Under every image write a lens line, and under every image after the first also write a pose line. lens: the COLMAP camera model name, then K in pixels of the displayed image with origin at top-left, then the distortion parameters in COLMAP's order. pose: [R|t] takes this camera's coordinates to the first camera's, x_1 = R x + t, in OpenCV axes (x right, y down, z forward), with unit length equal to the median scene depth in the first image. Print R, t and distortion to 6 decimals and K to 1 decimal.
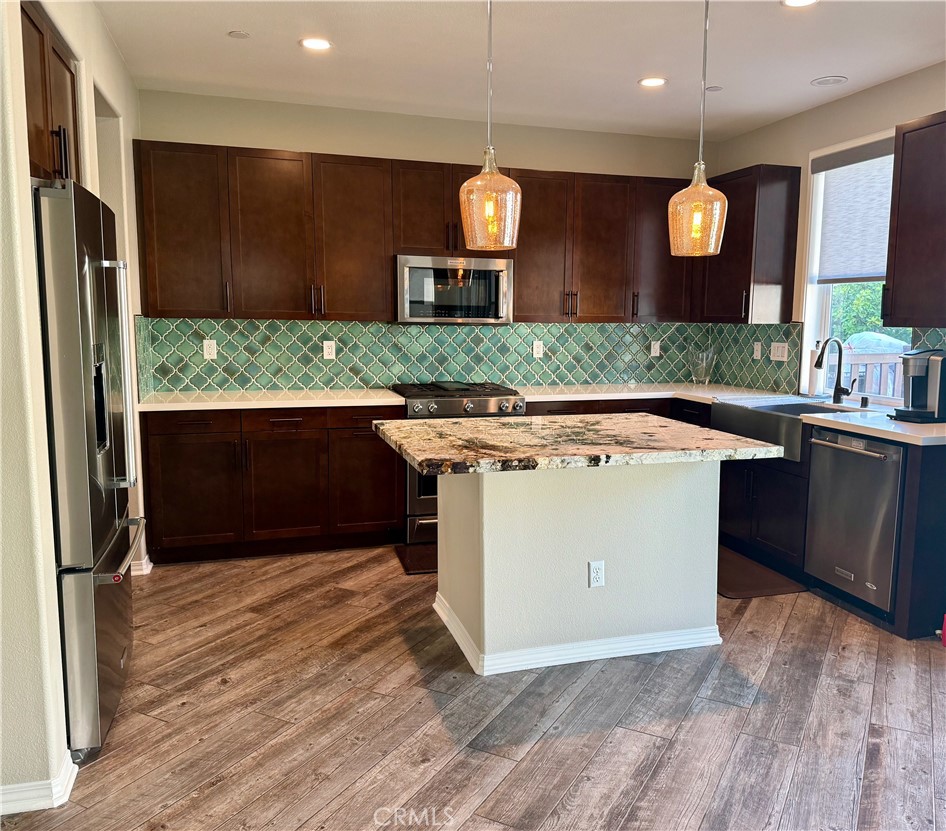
lens RADIAL K [[789.7, 0, 515.4], [0, 789.7, 411.7], [0, 0, 1]] dist [0.049641, -0.034661]
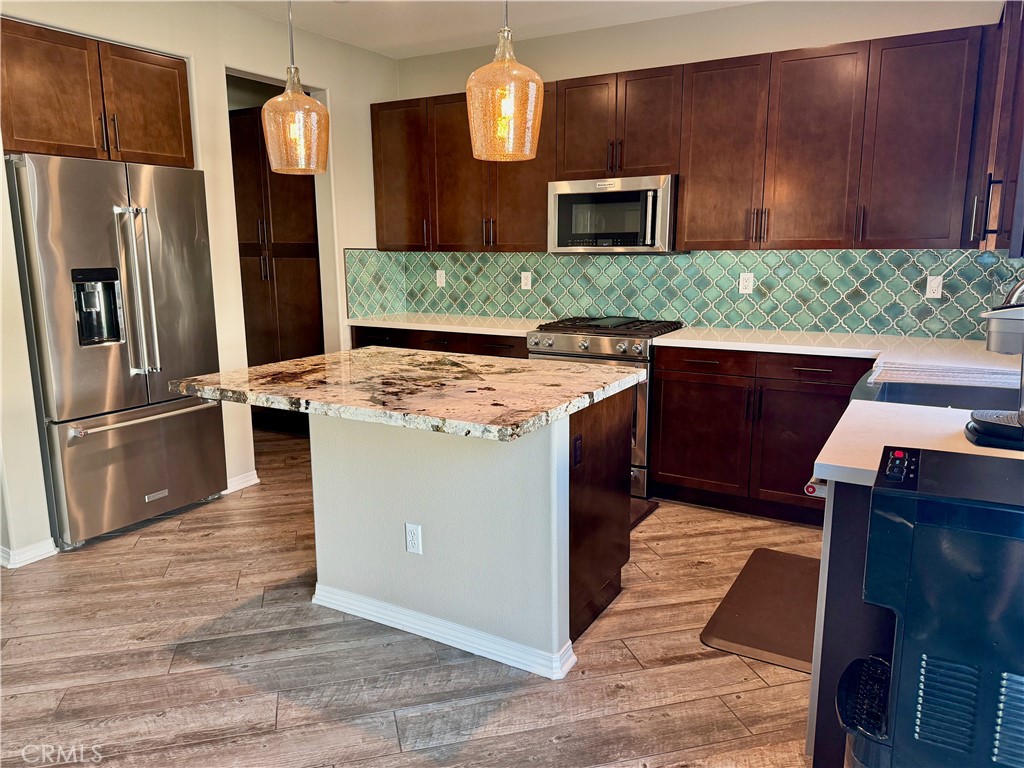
lens RADIAL K [[732.9, 0, 503.3], [0, 732.9, 382.7], [0, 0, 1]] dist [0.032549, -0.024990]
pose [[0.655627, 0.120631, -0.745386, 0.492999], [-0.076161, 0.992687, 0.093663, -0.033477], [0.751234, -0.004638, 0.660020, 0.349979]]
